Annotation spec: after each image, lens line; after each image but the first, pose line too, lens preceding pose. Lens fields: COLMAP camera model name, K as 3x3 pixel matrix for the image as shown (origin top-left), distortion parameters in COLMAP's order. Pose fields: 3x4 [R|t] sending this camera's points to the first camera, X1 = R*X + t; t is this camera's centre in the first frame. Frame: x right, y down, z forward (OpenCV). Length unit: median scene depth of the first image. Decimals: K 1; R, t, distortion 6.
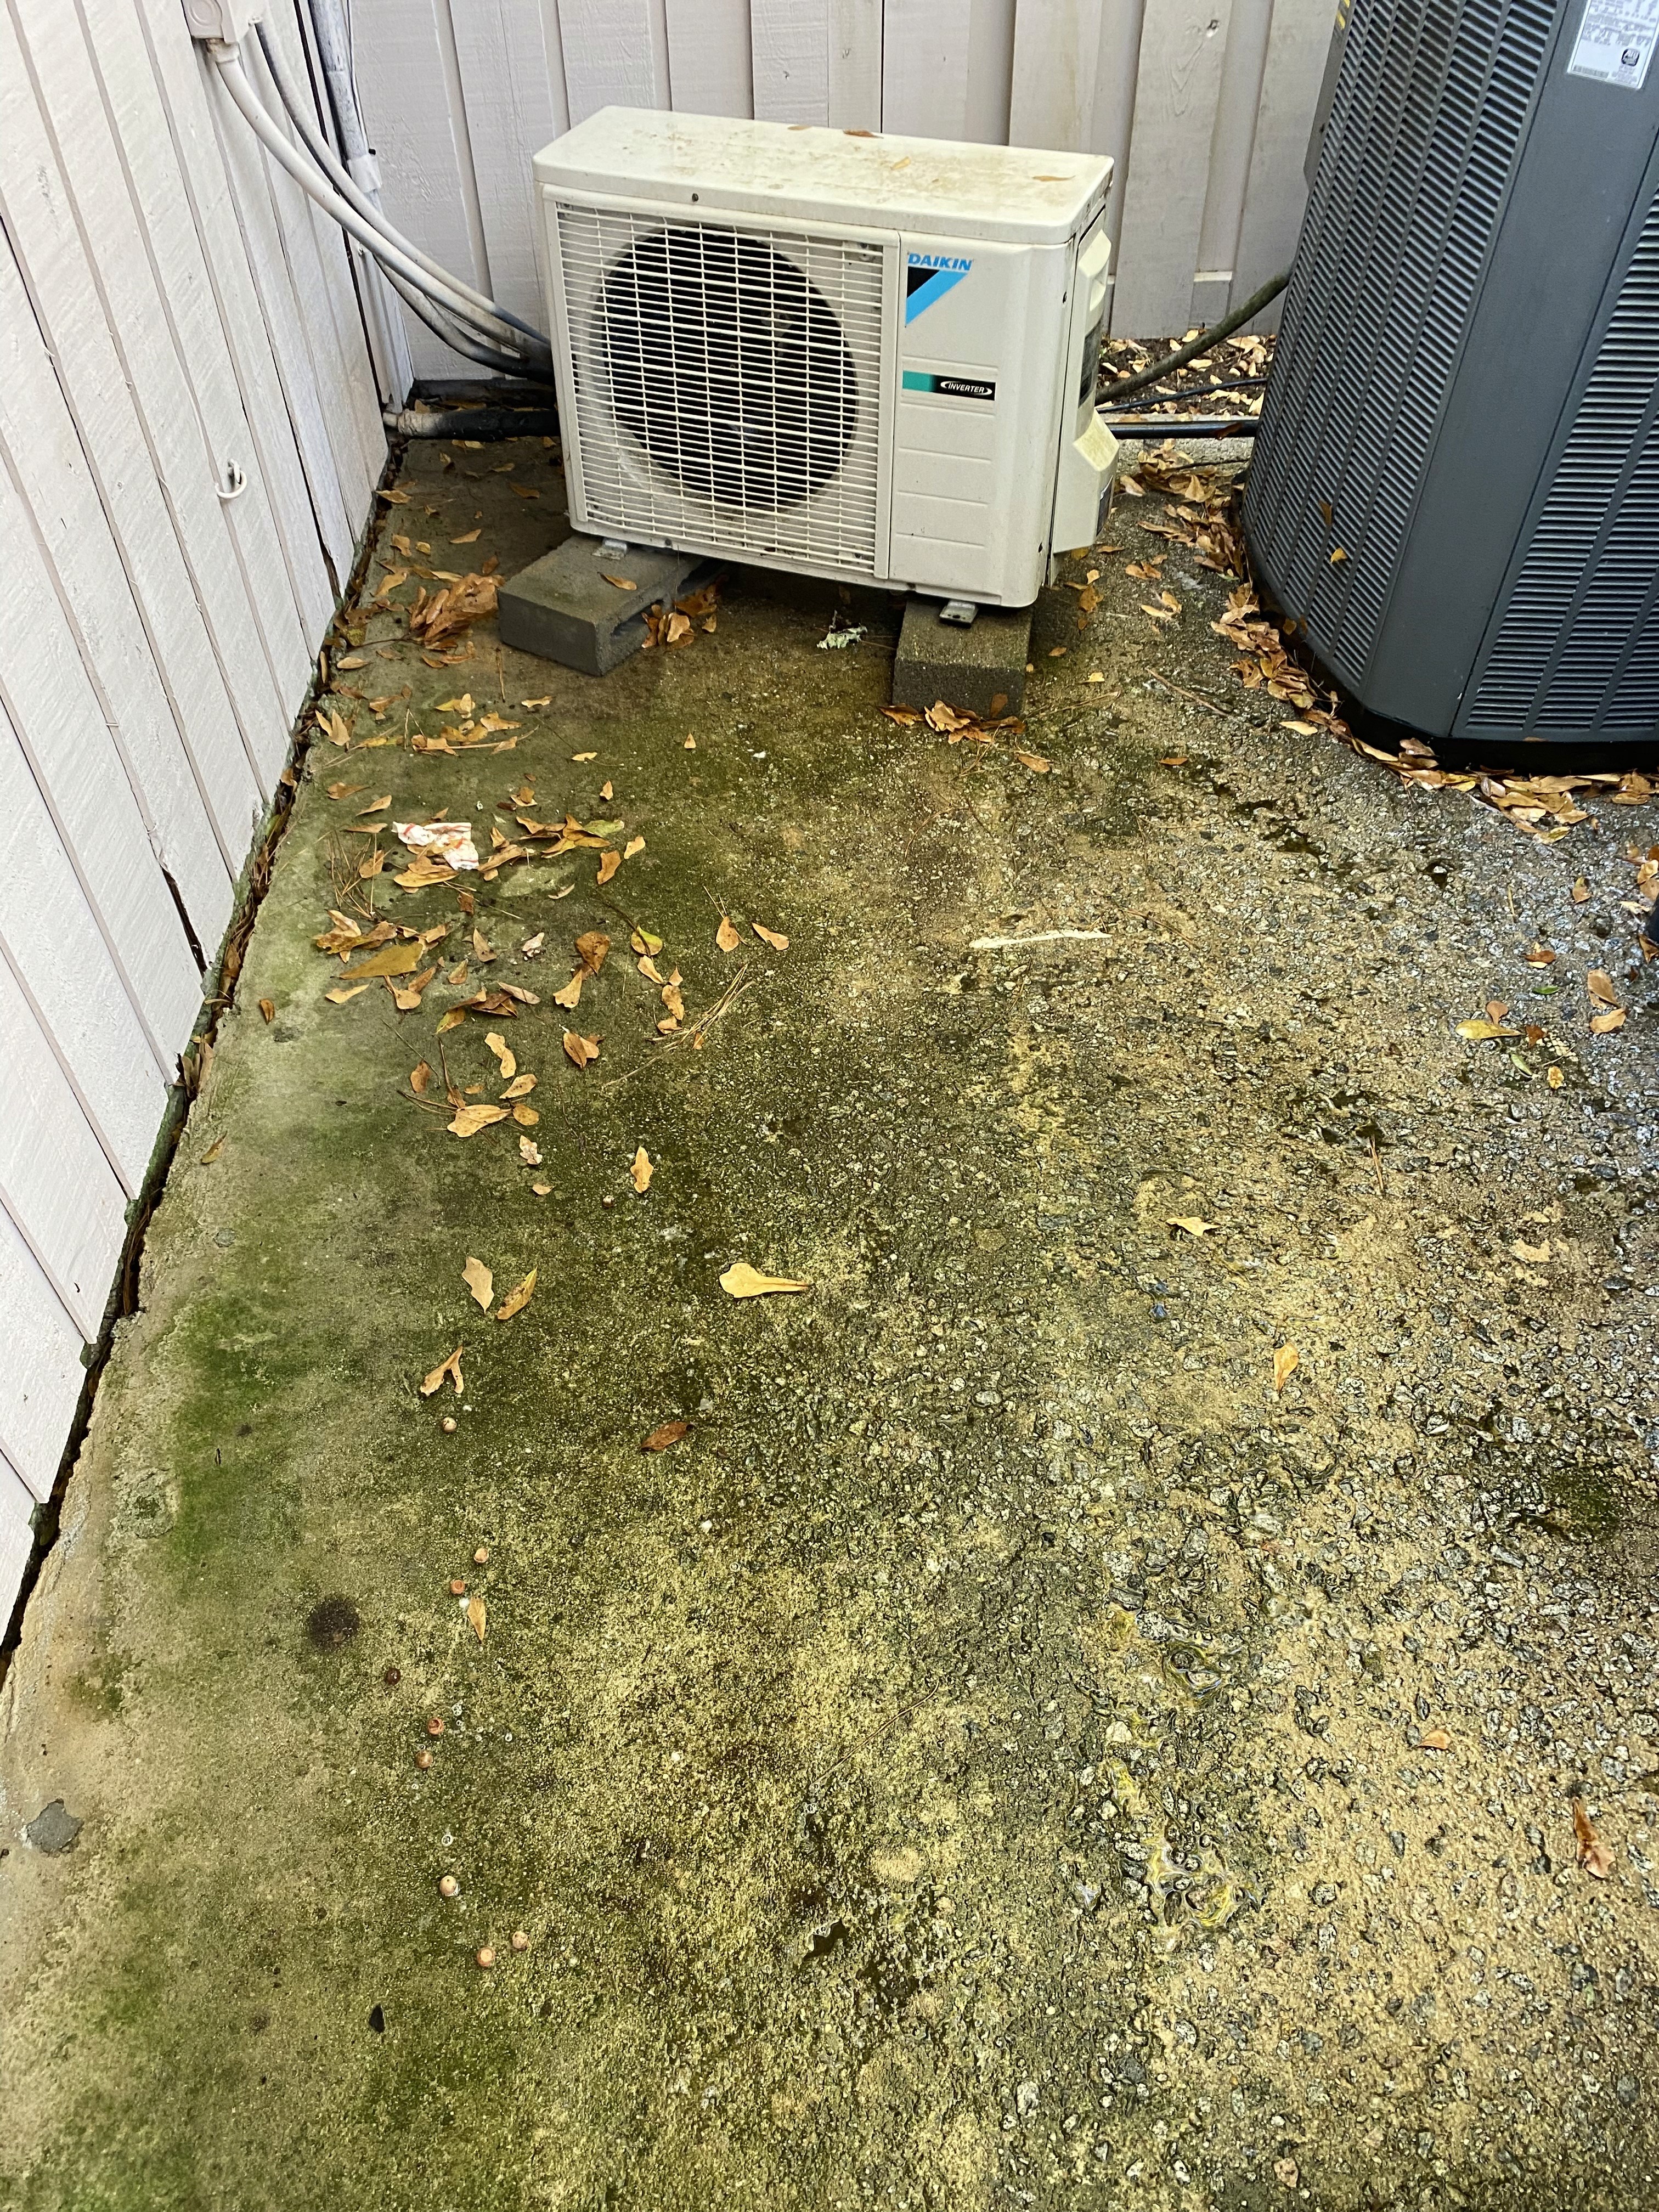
lens RADIAL K [[1685.9, 0, 823.2], [0, 1685.9, 1112.3], [0, 0, 1]] dist [0.004318, -0.004123]
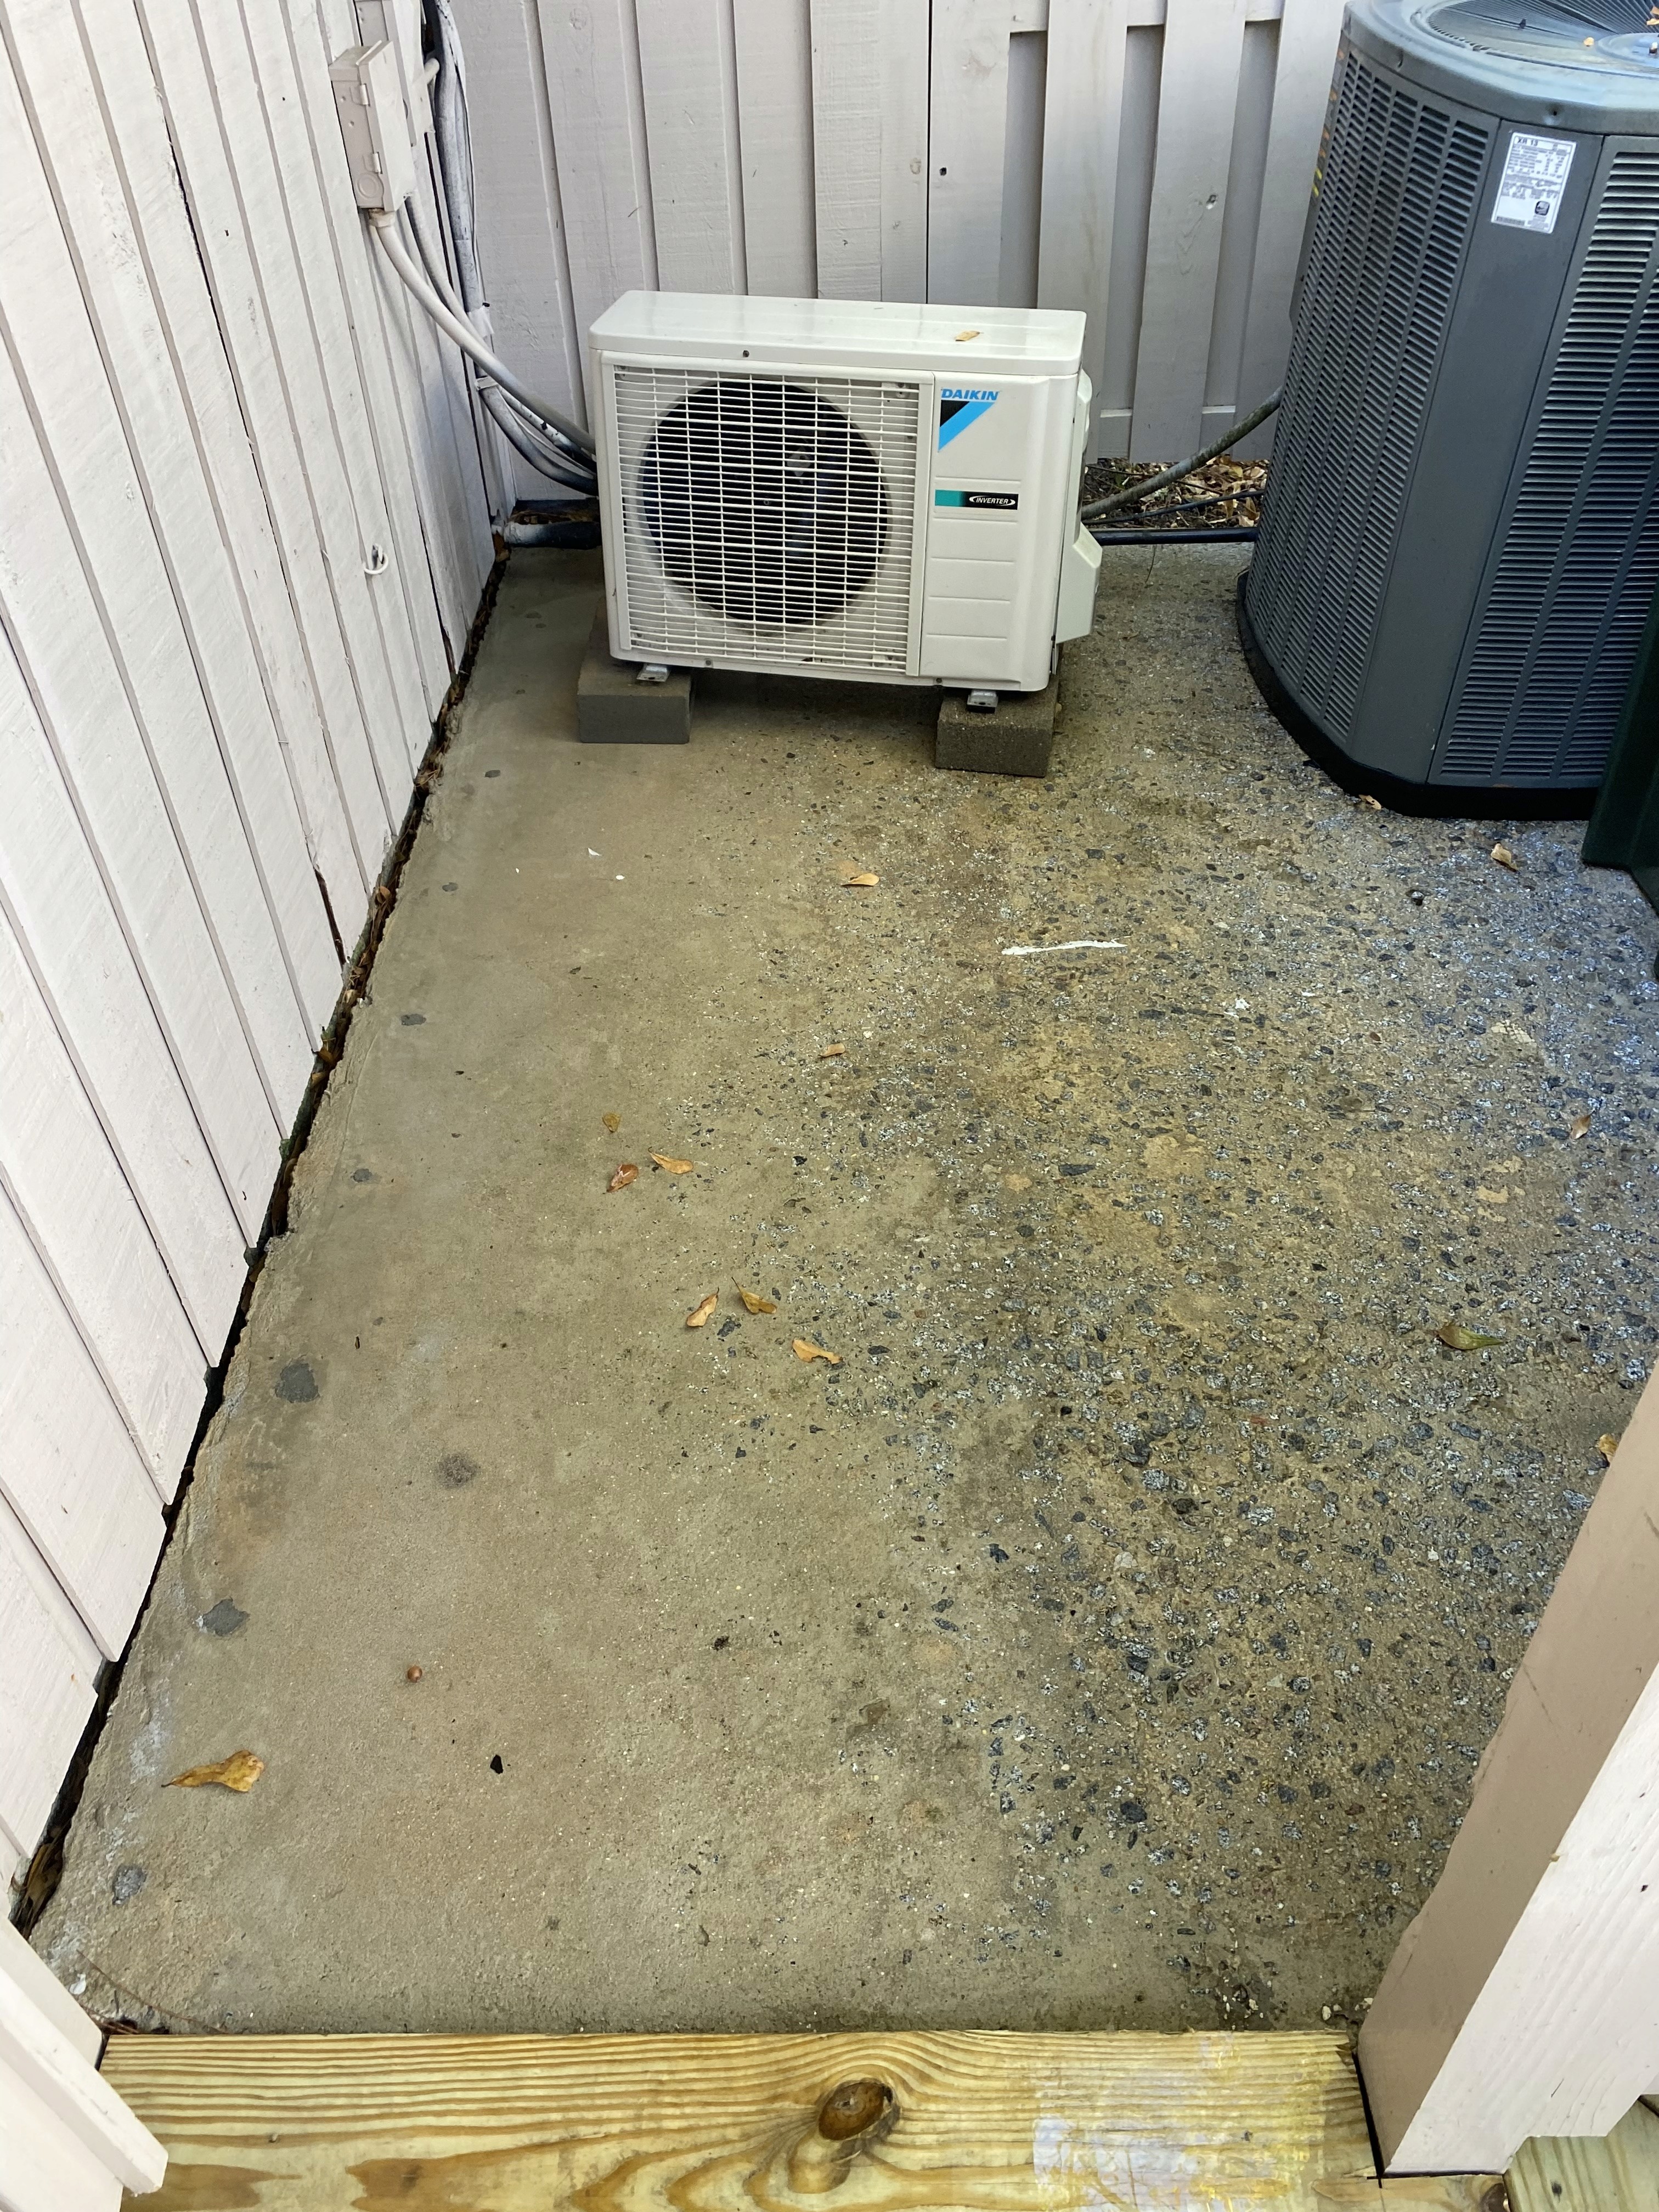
lens RADIAL K [[1685.9, 0, 837.9], [0, 1685.9, 1098.8], [0, 0, 1]] dist [0.004318, -0.004123]
pose [[0.999765, 0.002811, -0.021485, 0.000333], [-0.004840, 0.995464, -0.095019, 0.128584], [0.021120, 0.095101, 0.995244, -0.156098]]
